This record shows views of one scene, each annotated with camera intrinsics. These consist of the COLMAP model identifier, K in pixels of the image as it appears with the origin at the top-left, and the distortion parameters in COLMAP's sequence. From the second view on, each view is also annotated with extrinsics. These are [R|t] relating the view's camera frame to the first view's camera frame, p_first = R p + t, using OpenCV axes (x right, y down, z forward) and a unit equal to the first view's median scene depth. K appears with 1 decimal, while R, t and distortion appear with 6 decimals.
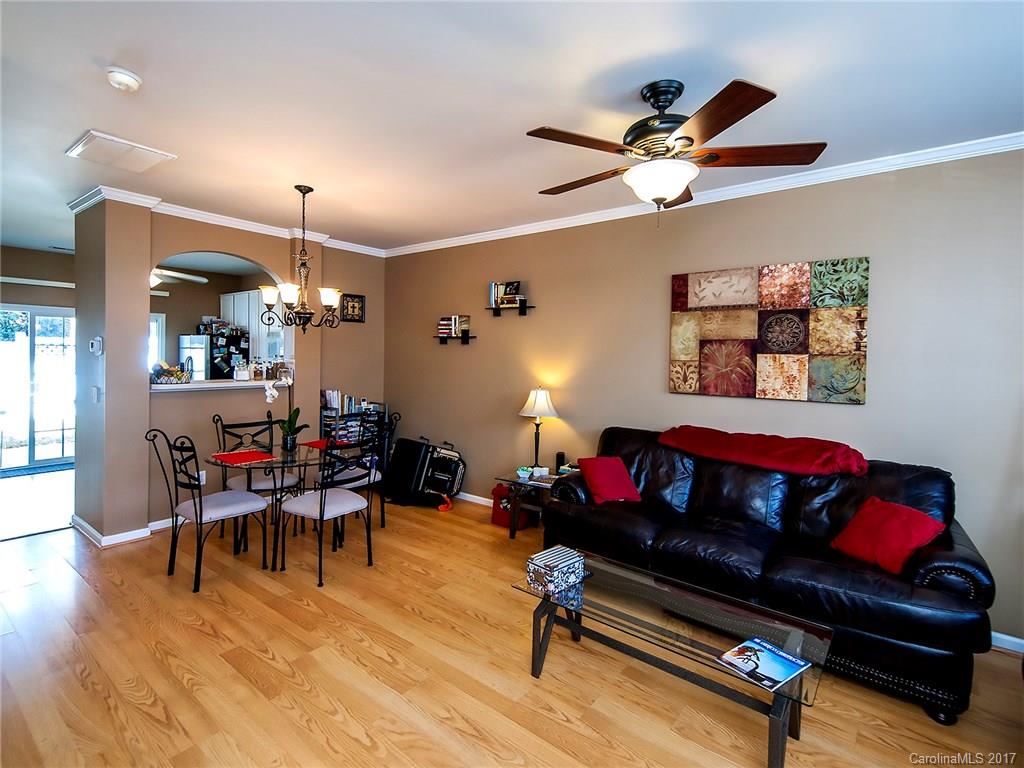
lens RADIAL K [[494.0, 0, 513.5], [0, 494.0, 362.3], [0, 0, 1]] dist [0.002439, 0.000214]
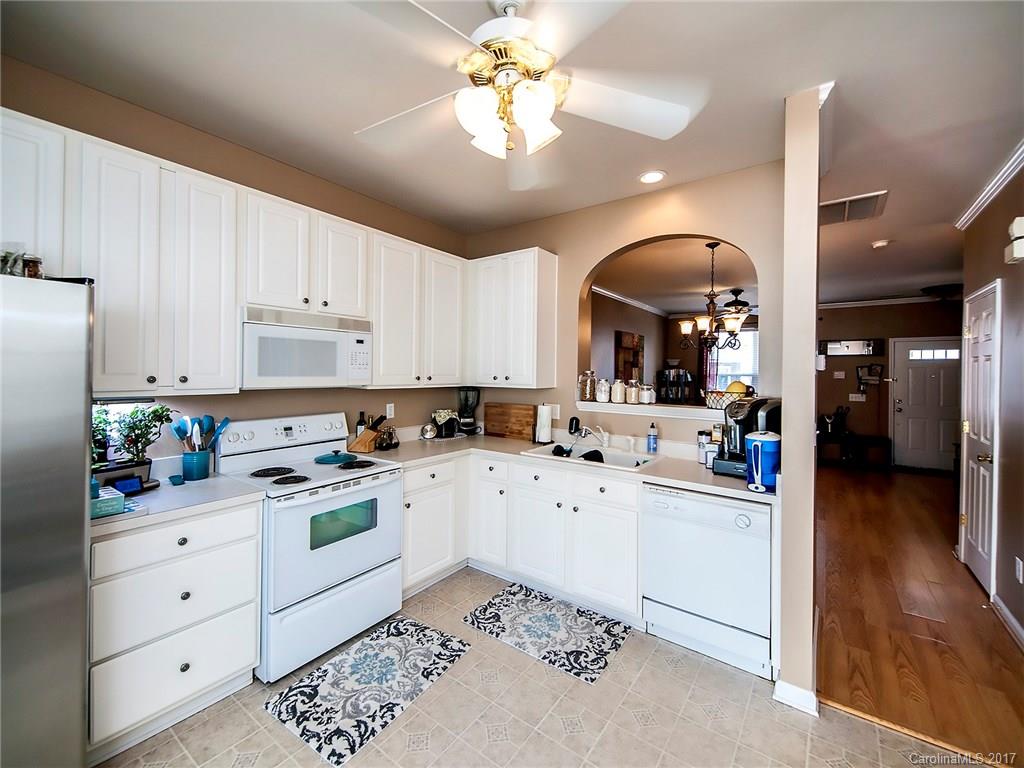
lens RADIAL K [[417.2, 0, 509.6], [0, 417.2, 371.4], [0, 0, 1]] dist [0.009135, -0.000151]
pose [[-0.009200, -0.016196, 0.999827, -1.562574], [0.005786, 0.999851, 0.016250, -0.035289], [-0.999941, 0.005935, -0.009105, 1.564455]]
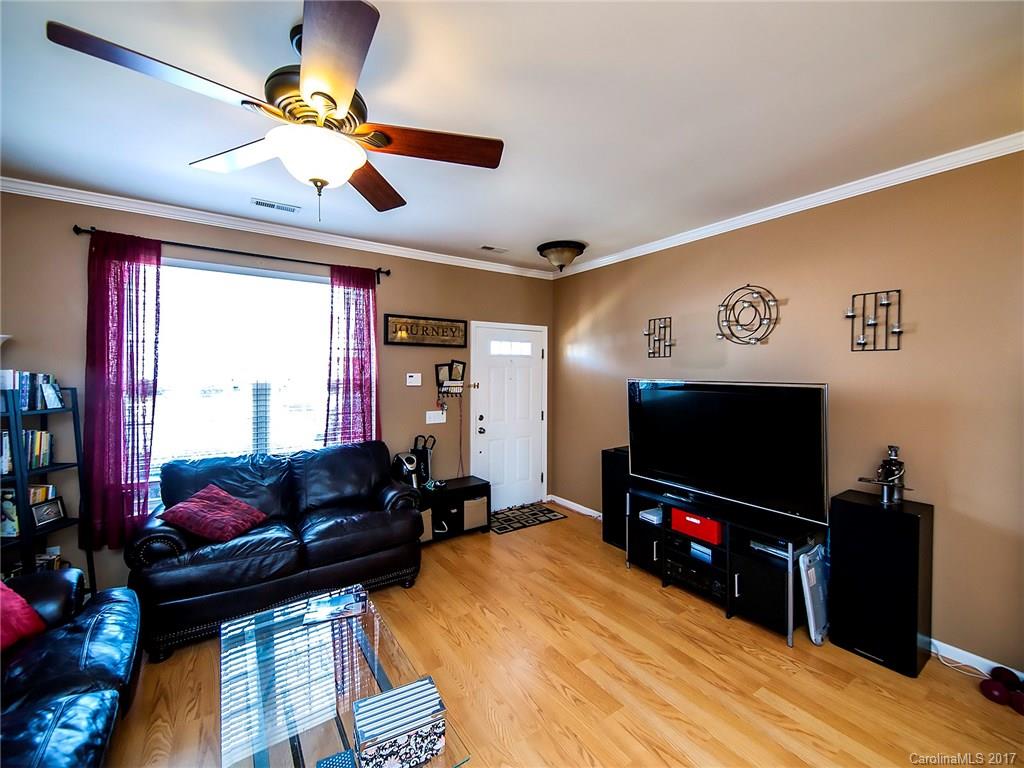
lens RADIAL K [[415.9, 0, 505.2], [0, 415.9, 372.7], [0, 0, 1]] dist [0.000565, -0.000101]
pose [[-0.950773, -0.024306, 0.308934, -0.114971], [-0.016300, 0.999462, 0.028471, -0.029630], [-0.309459, 0.022033, -0.950657, 0.939983]]
